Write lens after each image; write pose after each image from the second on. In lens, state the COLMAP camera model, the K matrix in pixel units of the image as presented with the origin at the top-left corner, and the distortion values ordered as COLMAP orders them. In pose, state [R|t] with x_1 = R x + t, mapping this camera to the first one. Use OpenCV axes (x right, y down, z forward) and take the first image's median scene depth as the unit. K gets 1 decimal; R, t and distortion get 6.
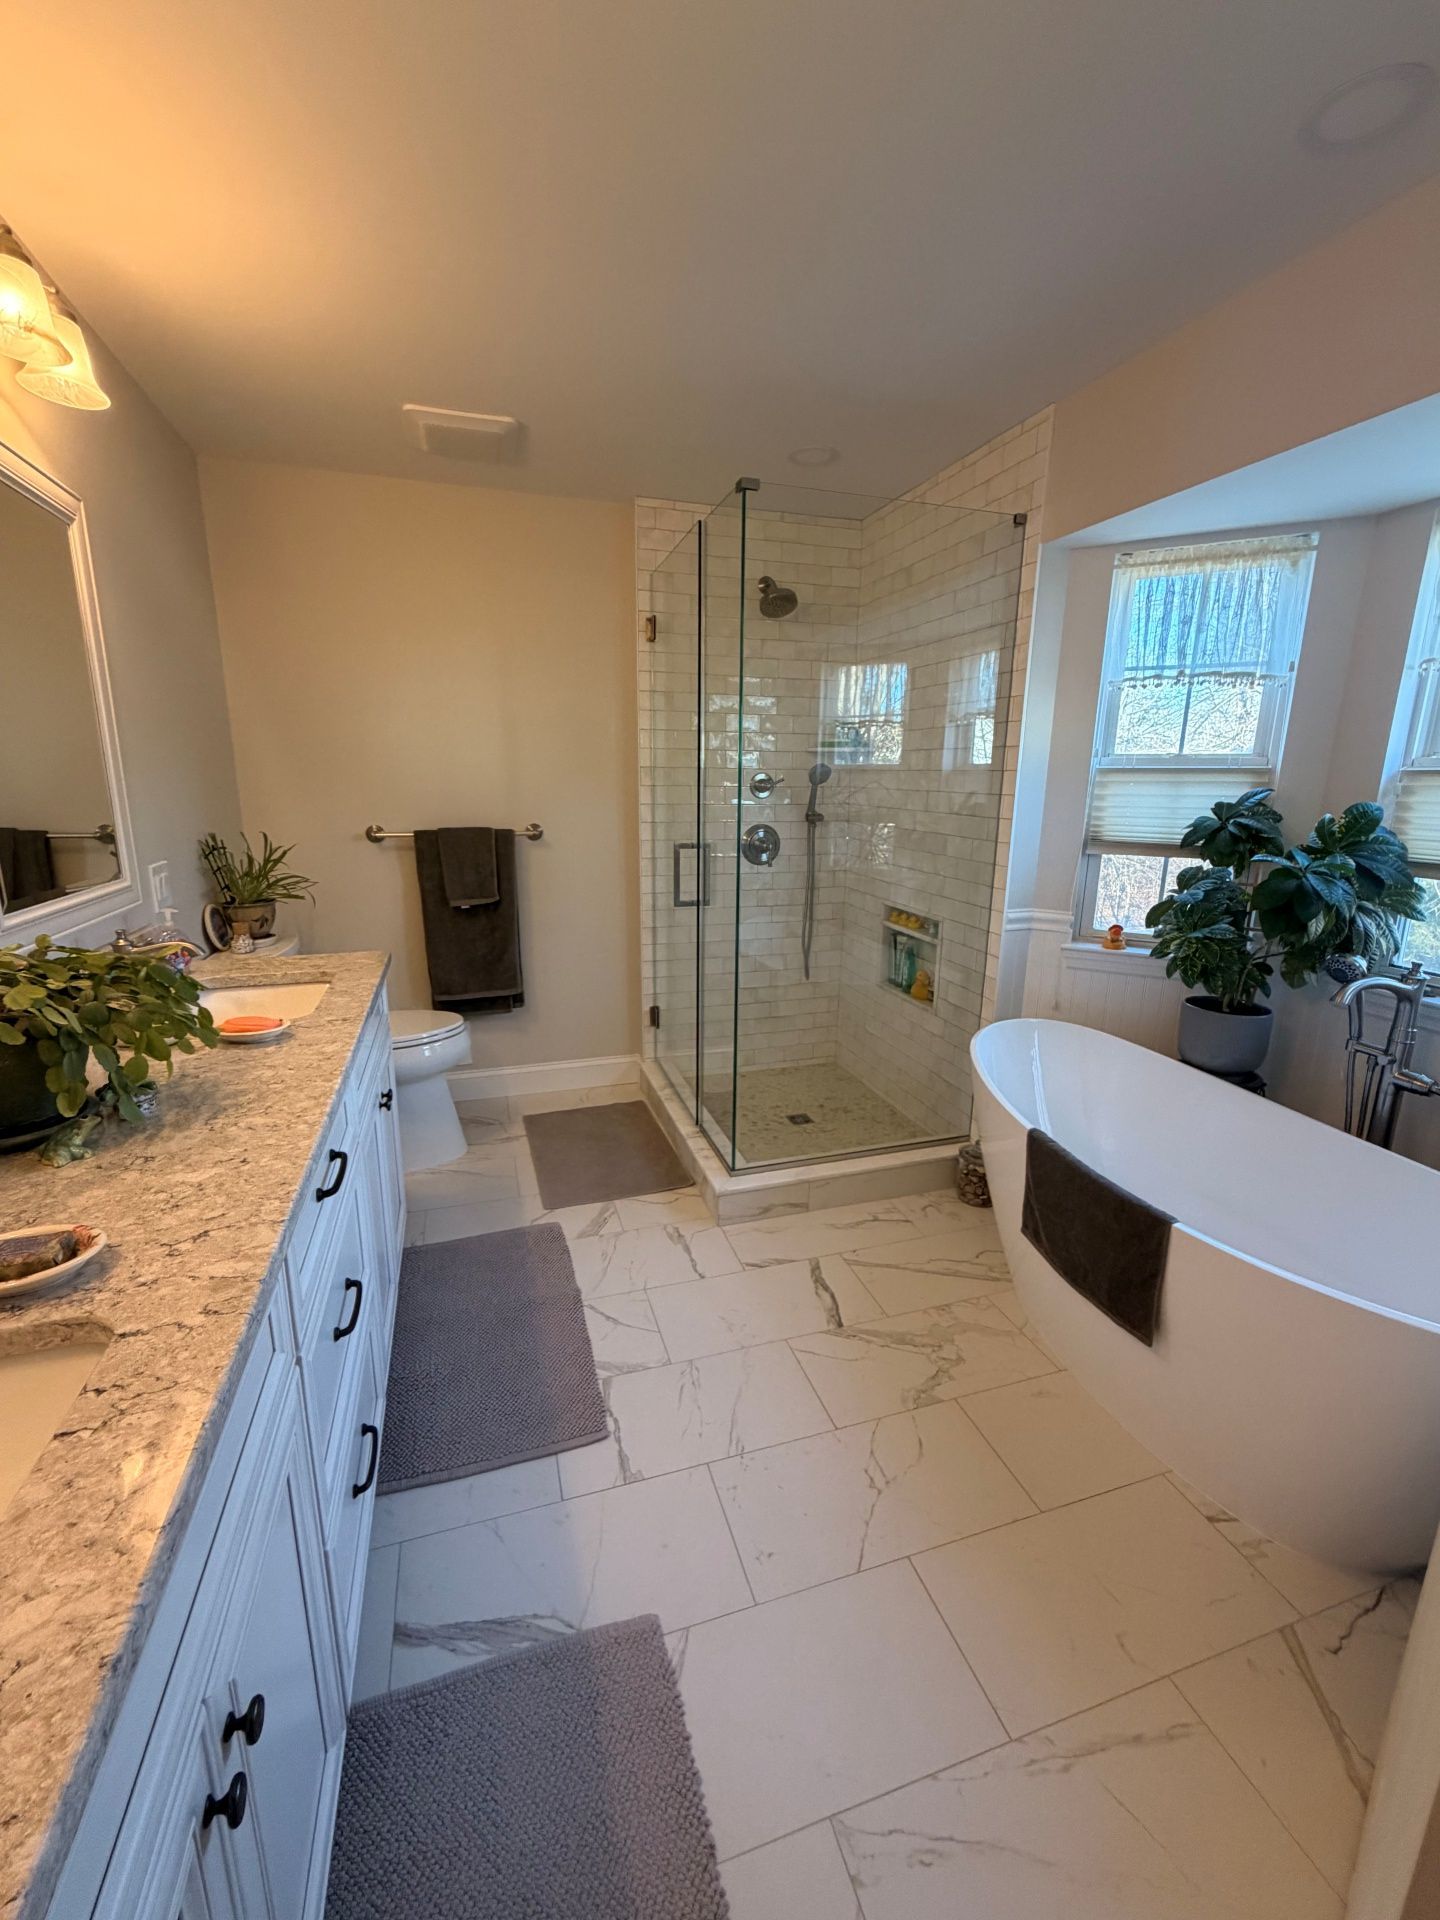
lens RADIAL K [[777.9, 0, 715.5], [0, 777.9, 955.9], [0, 0, 1]] dist [0.001256, 0.000212]
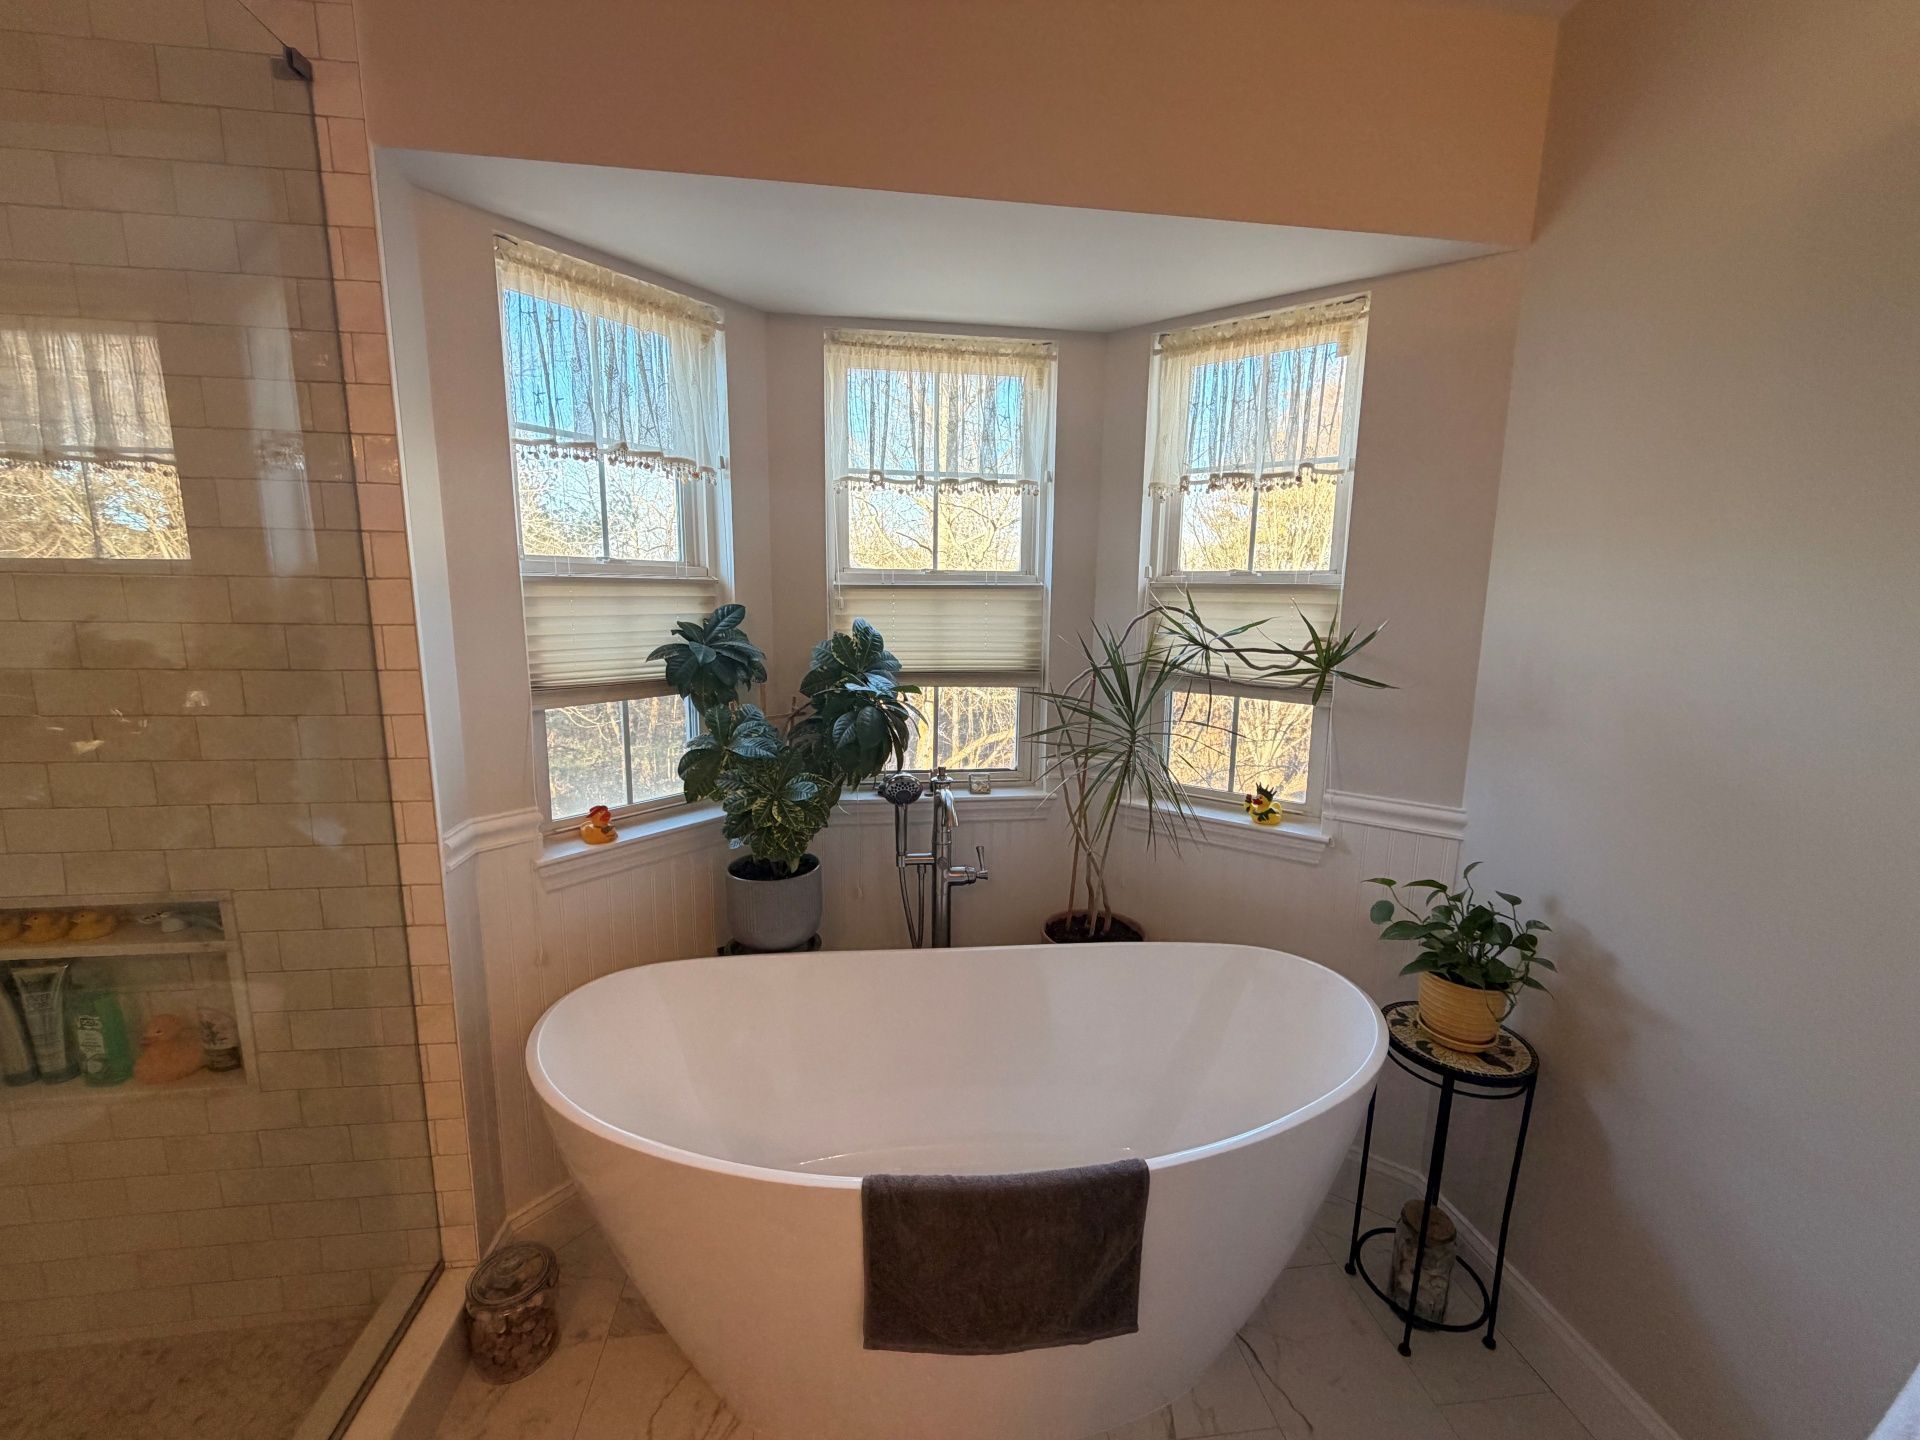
lens RADIAL K [[777.9, 0, 958.9], [0, 777.9, 720.4], [0, 0, 1]] dist [0.001256, 0.000212]
pose [[0.171362, -0.166163, 0.971095, -0.076230], [0.207320, 0.969686, 0.129337, -0.136968], [-0.963148, 0.179164, 0.200616, 0.556903]]
